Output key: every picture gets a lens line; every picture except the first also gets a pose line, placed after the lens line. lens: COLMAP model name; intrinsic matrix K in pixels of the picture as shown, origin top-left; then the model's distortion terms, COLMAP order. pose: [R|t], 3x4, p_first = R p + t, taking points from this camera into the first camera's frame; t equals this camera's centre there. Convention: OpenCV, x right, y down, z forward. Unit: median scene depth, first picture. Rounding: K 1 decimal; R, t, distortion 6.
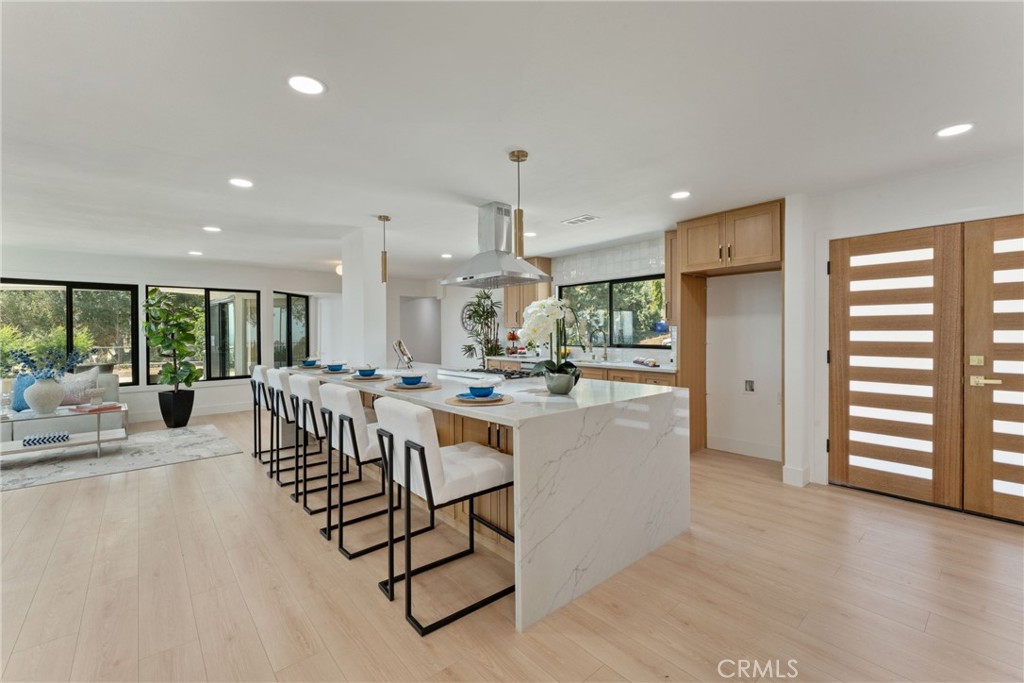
lens RADIAL K [[432.9, 0, 508.4], [0, 432.9, 335.2], [0, 0, 1]] dist [-0.002913, -0.000113]
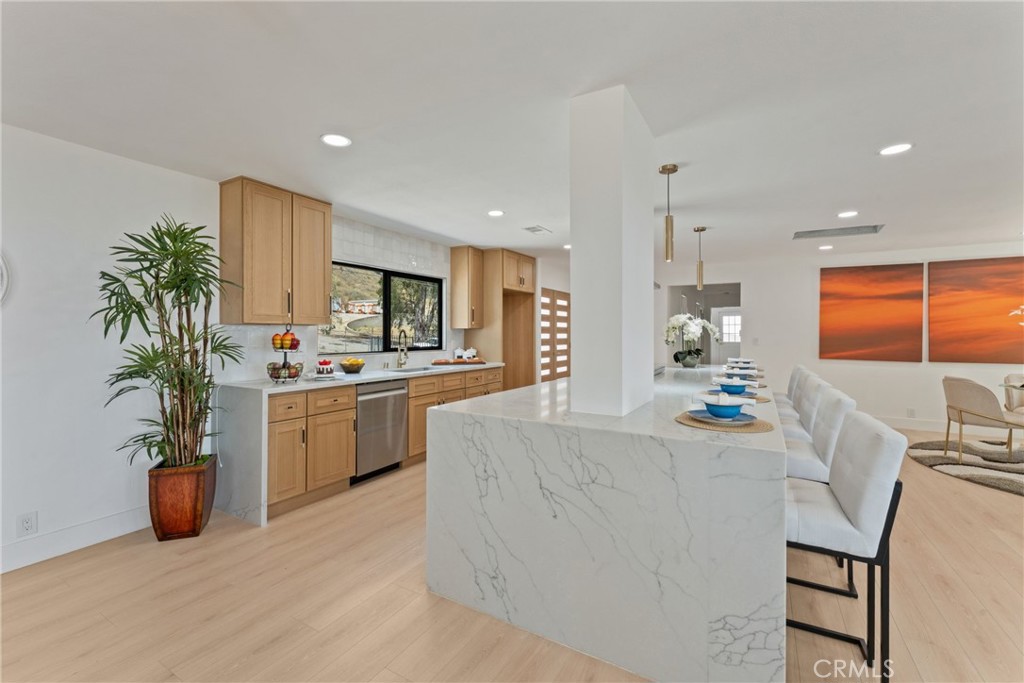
lens RADIAL K [[434.9, 0, 508.2], [0, 434.9, 329.3], [0, 0, 1]] dist [-0.006002, 0.000481]
pose [[-0.332391, 0.014957, 0.943023, -1.024194], [0.006772, 0.999886, -0.013472, -0.003914], [-0.943117, 0.001908, -0.332455, 1.759671]]
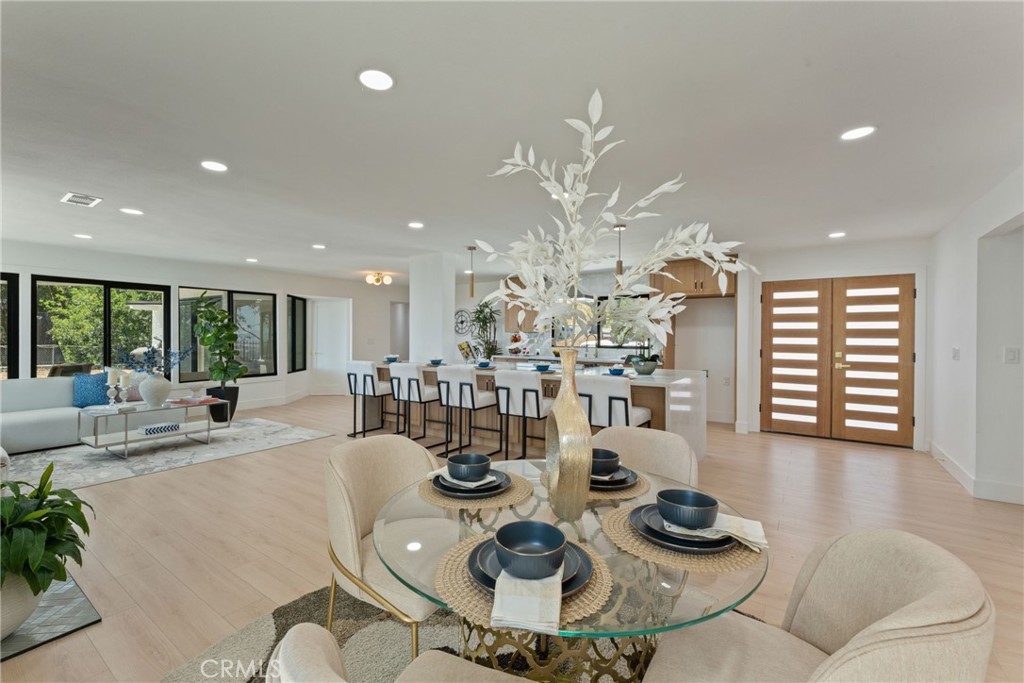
lens RADIAL K [[434.7, 0, 504.4], [0, 434.7, 335.2], [0, 0, 1]] dist [-0.002801, -0.000234]
pose [[0.969502, 0.010716, 0.244850, -0.608394], [-0.009275, 0.999932, -0.007038, 0.002155], [-0.244909, 0.004552, 0.969535, -0.358941]]
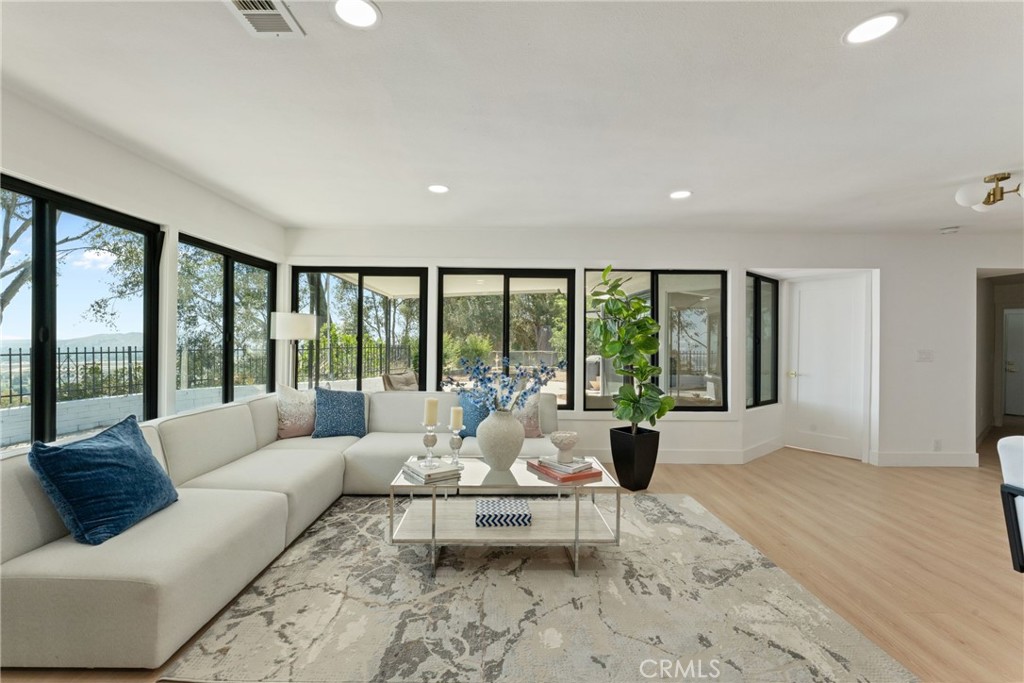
lens RADIAL K [[429.7, 0, 506.4], [0, 429.7, 341.8], [0, 0, 1]] dist [-0.003007, -0.000257]
pose [[0.755199, 0.014464, -0.655336, -0.857514], [-0.020031, 0.999799, -0.001017, 0.012425], [0.655190, 0.013895, 0.755337, 0.701134]]
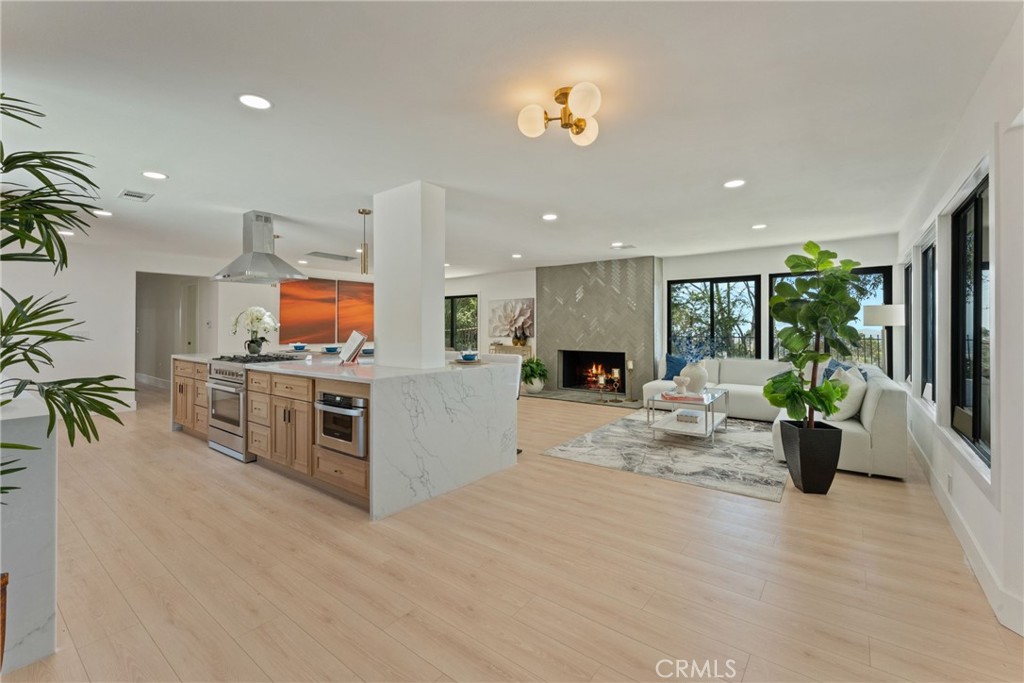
lens RADIAL K [[434.9, 0, 508.2], [0, 434.9, 329.3], [0, 0, 1]] dist [-0.006002, 0.000481]
pose [[-0.979100, 0.009105, -0.203177, -0.488454], [0.006651, 0.999897, 0.012755, 0.000326], [0.203272, 0.011137, -0.979059, 2.474653]]
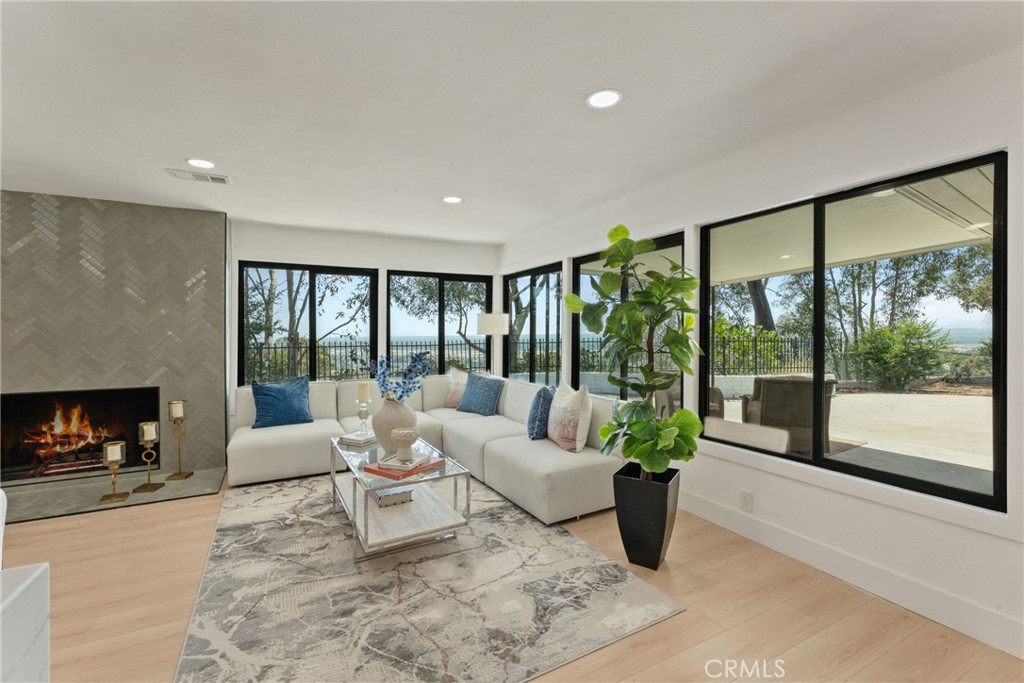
lens RADIAL K [[441.5, 0, 511.7], [0, 441.5, 333.5], [0, 0, 1]] dist [-0.017195, -0.000389]
pose [[-0.220794, 0.010417, -0.975265, -0.587420], [-0.004797, 0.999919, 0.011766, -0.005680], [0.975309, 0.007276, -0.220726, 1.645595]]
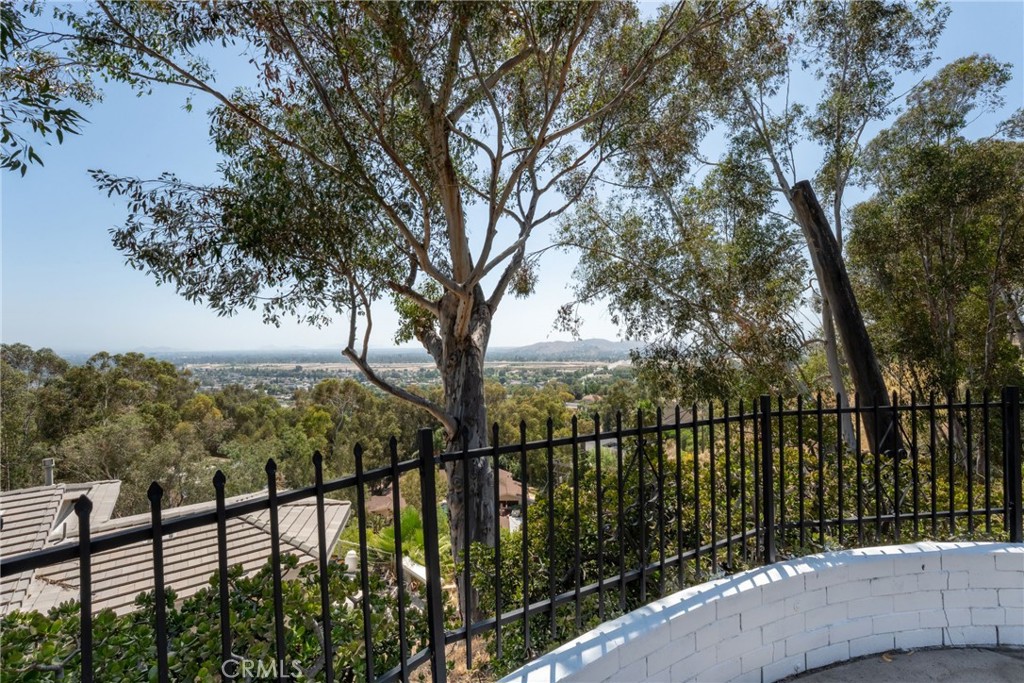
lens RADIAL K [[416.5, 0, 508.8], [0, 416.5, 325.9], [0, 0, 1]] dist [0.000203, 0.000080]
pose [[0.016726, -0.028127, -0.999464, -3.229647], [-0.018630, 0.999422, -0.028438, -0.039910], [0.999687, 0.019096, 0.016193, 0.719115]]
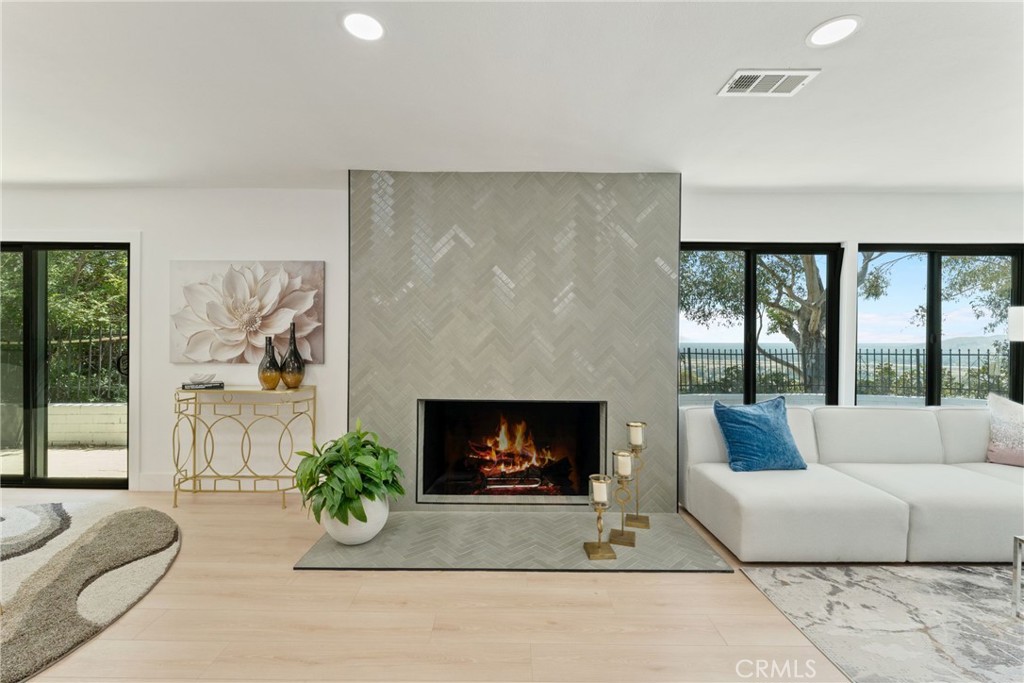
lens RADIAL K [[433.5, 0, 512.0], [0, 433.5, 341.5], [0, 0, 1]] dist [-0.023293, 0.011596]
pose [[-0.647902, 0.007943, -0.761682, -0.689462], [-0.007755, 0.999825, 0.017022, 0.010896], [0.761684, 0.016936, -0.647727, 0.954323]]
